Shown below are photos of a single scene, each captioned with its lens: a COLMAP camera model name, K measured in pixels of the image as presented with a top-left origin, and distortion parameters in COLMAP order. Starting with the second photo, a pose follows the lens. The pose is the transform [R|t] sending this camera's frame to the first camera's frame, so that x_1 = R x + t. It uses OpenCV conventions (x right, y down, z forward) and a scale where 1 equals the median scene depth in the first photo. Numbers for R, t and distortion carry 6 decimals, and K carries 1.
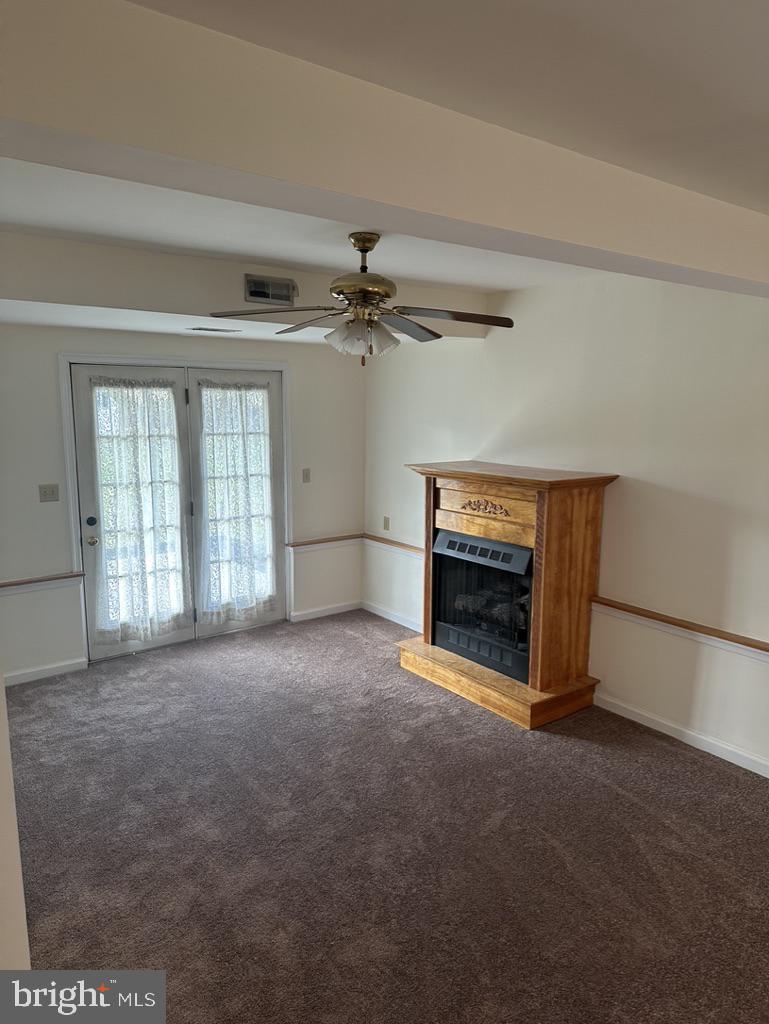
lens RADIAL K [[721.5, 0, 387.2], [0, 721.5, 514.0], [0, 0, 1]] dist [0.166502, -0.268758]
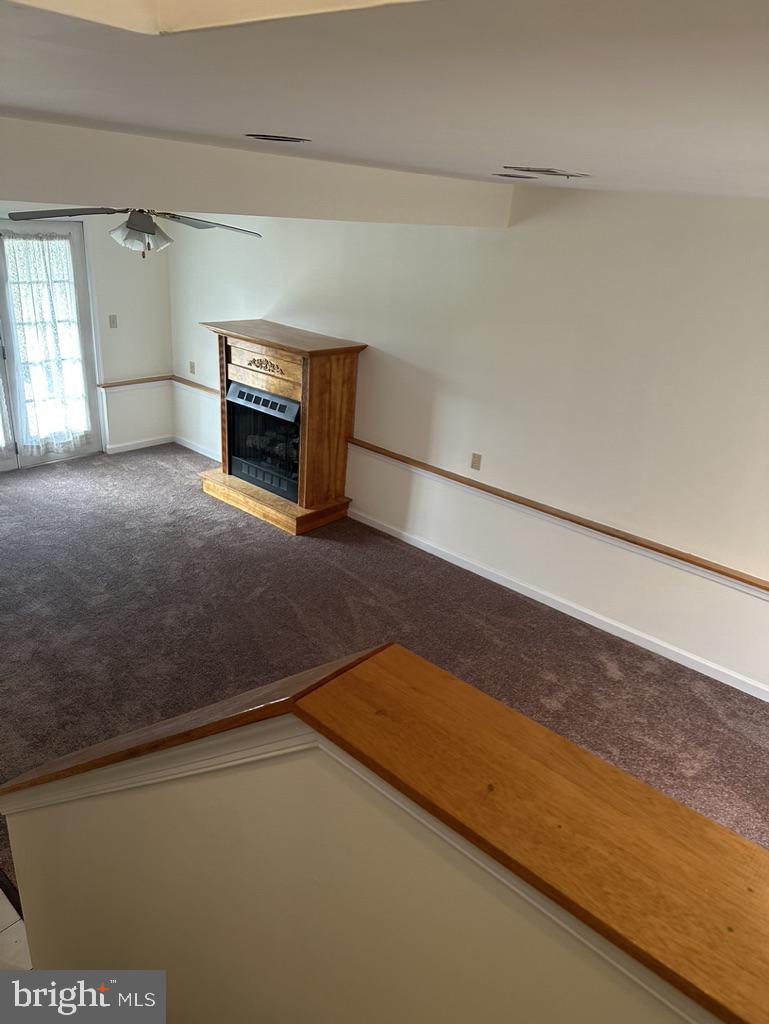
lens RADIAL K [[721.5, 0, 387.2], [0, 721.5, 514.0], [0, 0, 1]] dist [0.166502, -0.268758]
pose [[0.978289, -0.018764, 0.206395, 0.076173], [-0.032573, 0.969595, 0.242538, -0.072440], [-0.204670, -0.243995, 0.947933, -0.283913]]
